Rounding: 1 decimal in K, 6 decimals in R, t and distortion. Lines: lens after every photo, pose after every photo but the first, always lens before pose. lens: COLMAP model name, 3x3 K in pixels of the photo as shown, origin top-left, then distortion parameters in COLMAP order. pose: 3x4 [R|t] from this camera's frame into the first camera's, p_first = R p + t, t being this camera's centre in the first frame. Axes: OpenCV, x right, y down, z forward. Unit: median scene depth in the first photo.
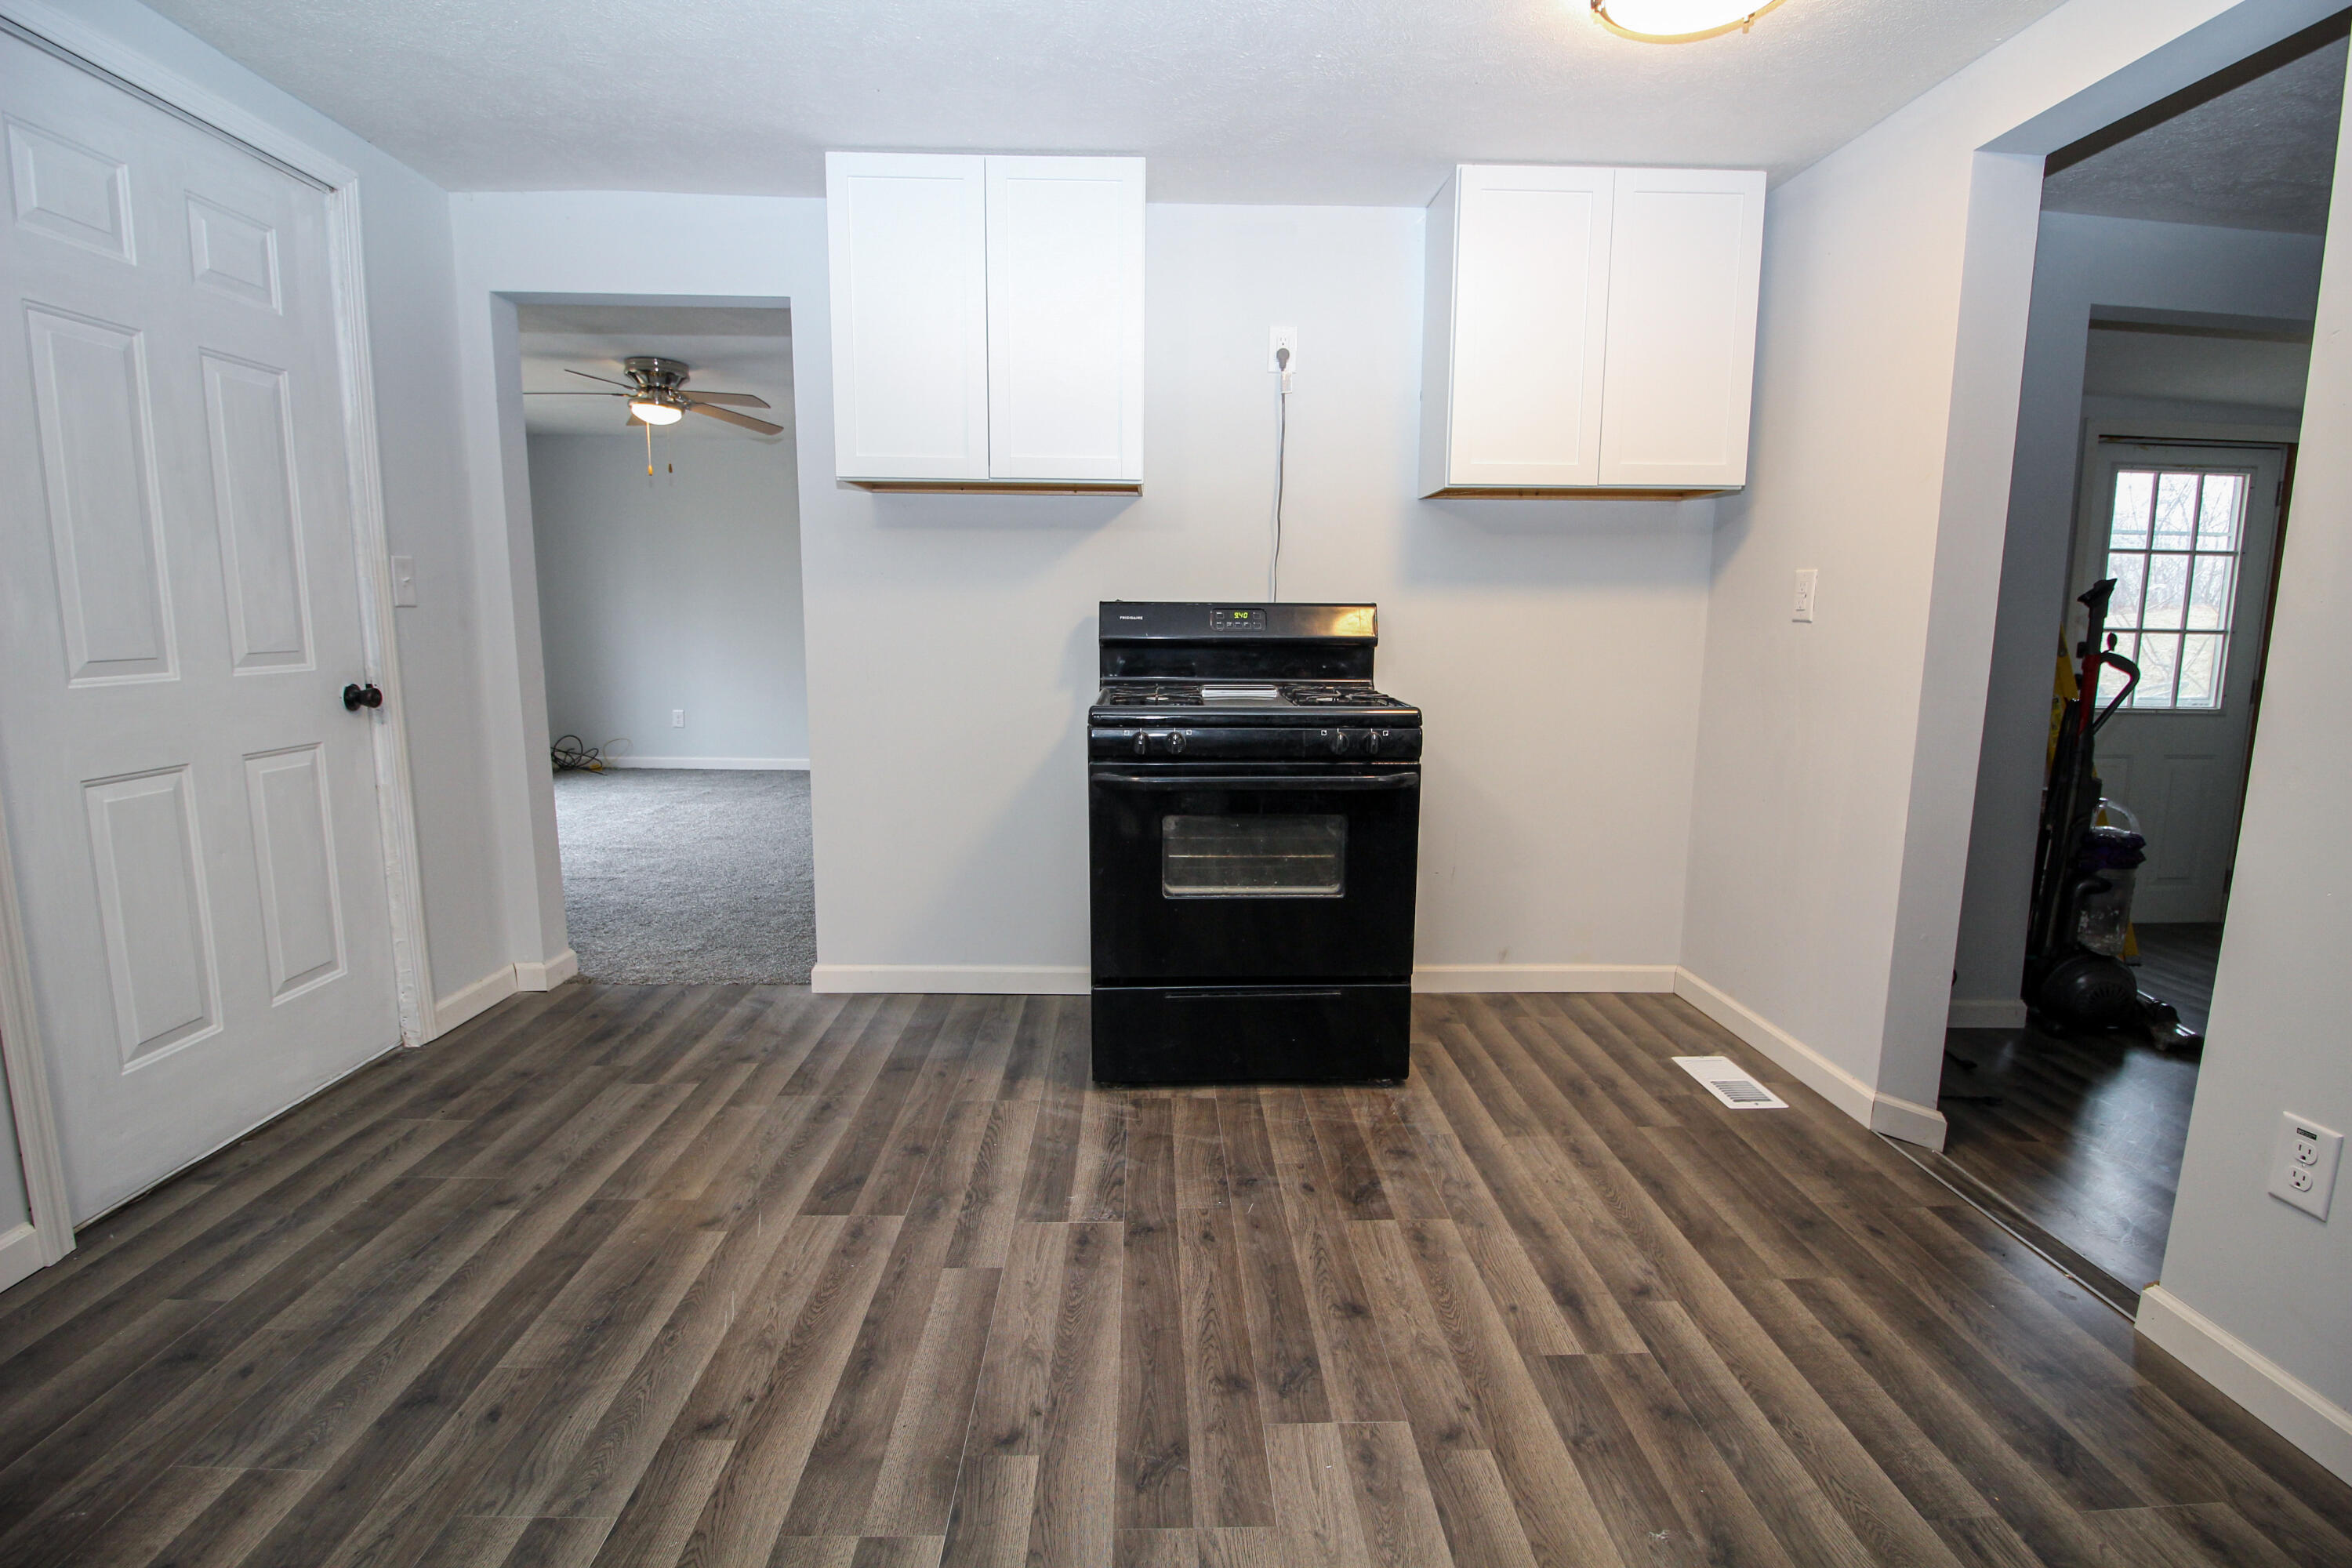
lens RADIAL K [[1092.2, 0, 1177.0], [0, 1092.2, 781.8], [0, 0, 1]] dist [-0.003641, -0.009799]
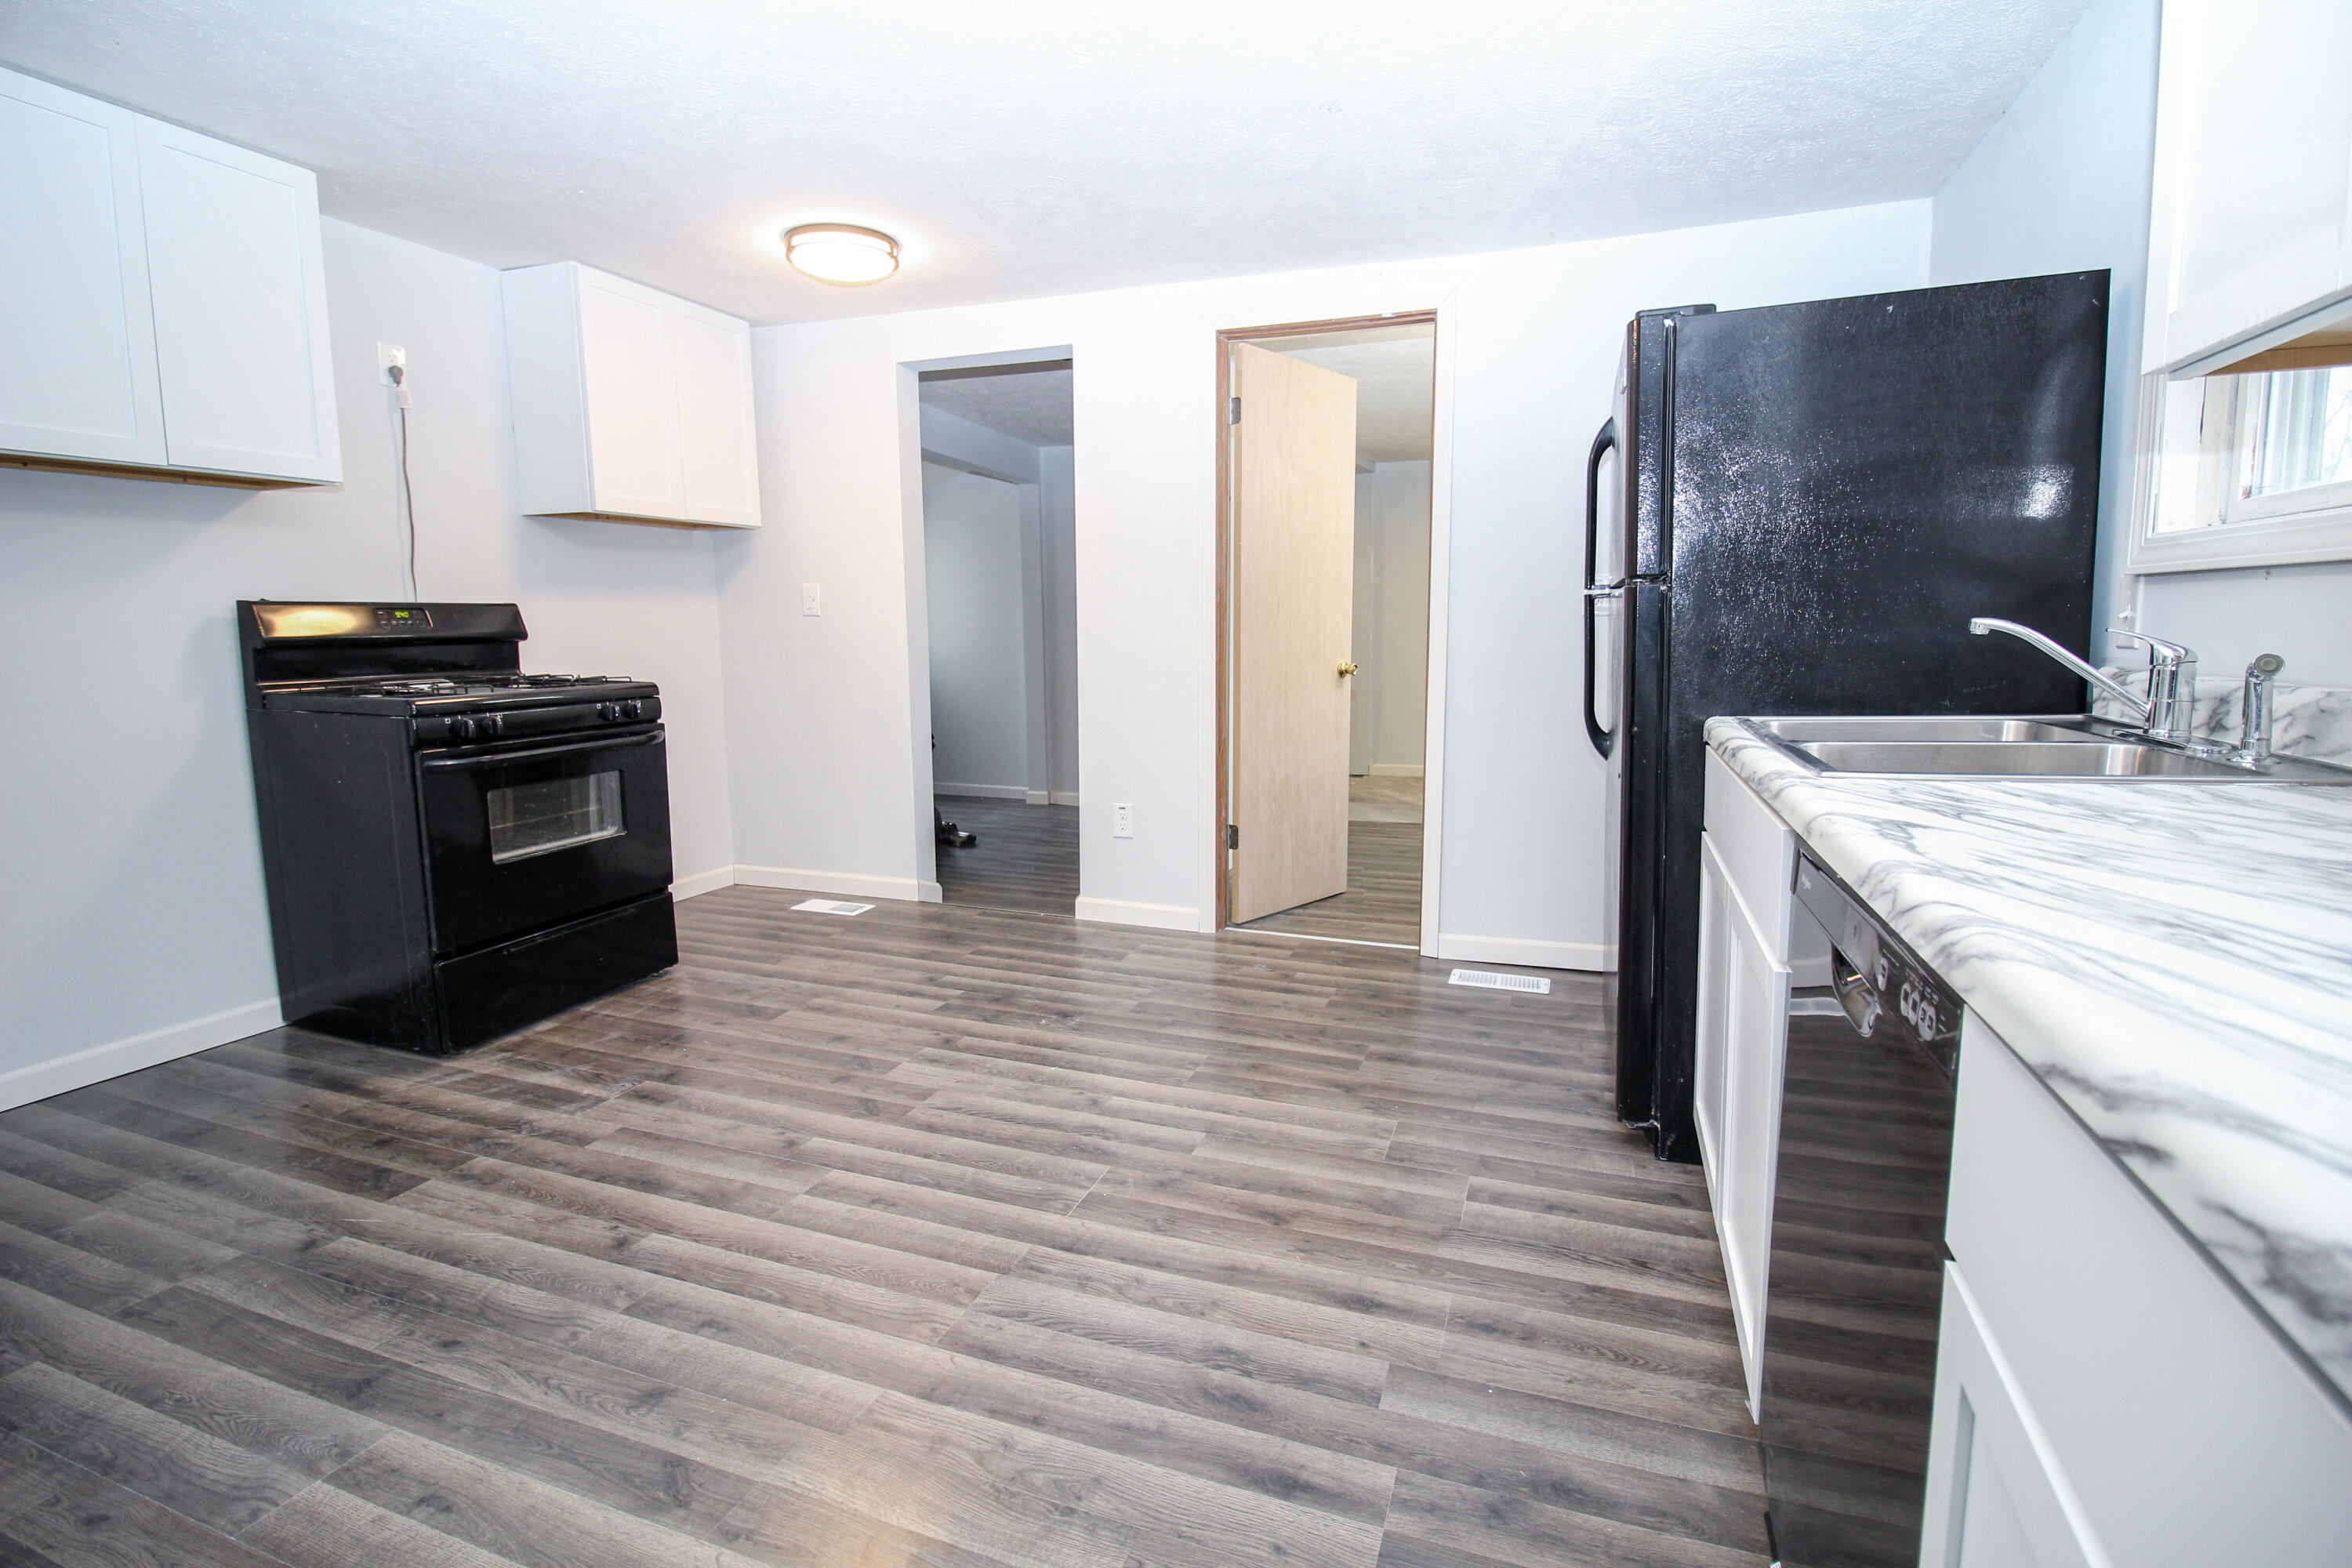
lens RADIAL K [[1092.2, 0, 1182.2], [0, 1092.2, 785.3], [0, 0, 1]] dist [-0.003641, -0.009799]
pose [[0.367198, -0.147451, 0.918381, -0.944652], [0.146020, 0.984251, 0.099643, 0.022014], [-0.918610, 0.097513, 0.382946, -0.111612]]
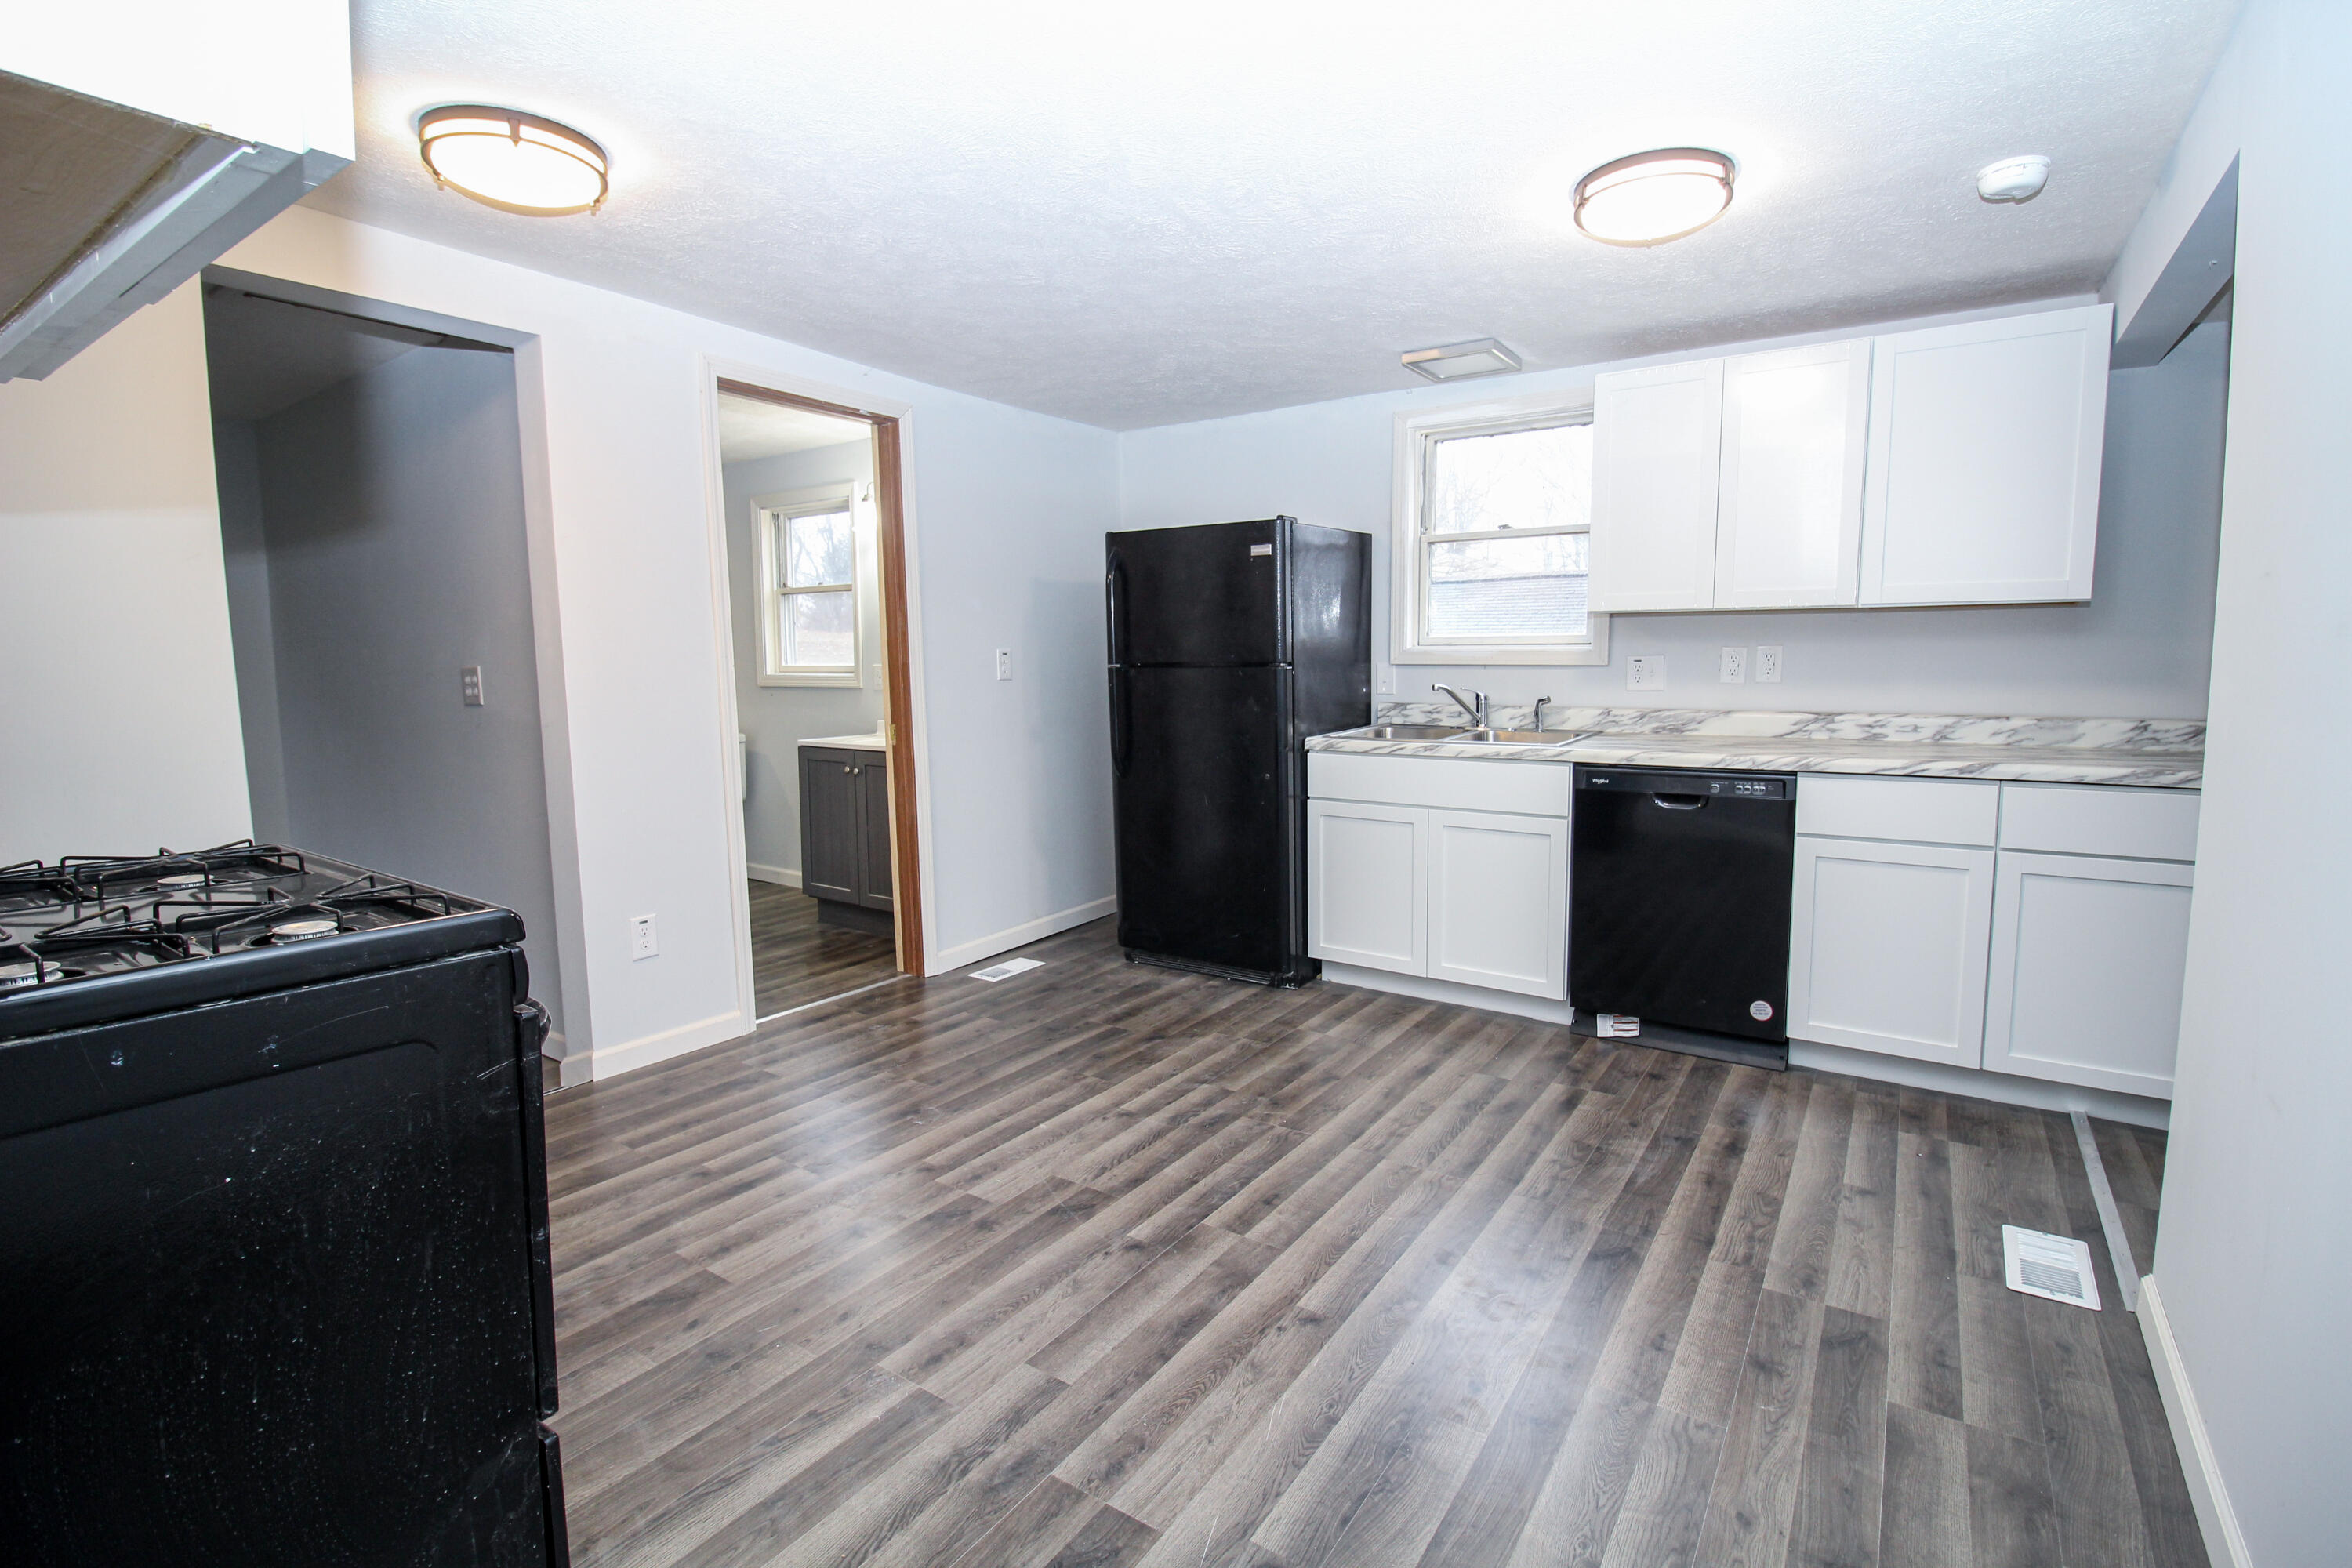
lens RADIAL K [[1092.2, 0, 1183.7], [0, 1092.2, 771.4], [0, 0, 1]] dist [-0.003641, -0.009799]
pose [[-0.815430, -0.067985, 0.574849, -0.744997], [0.081637, 0.969647, 0.230478, -0.267009], [-0.573070, 0.234868, -0.785129, 1.443019]]
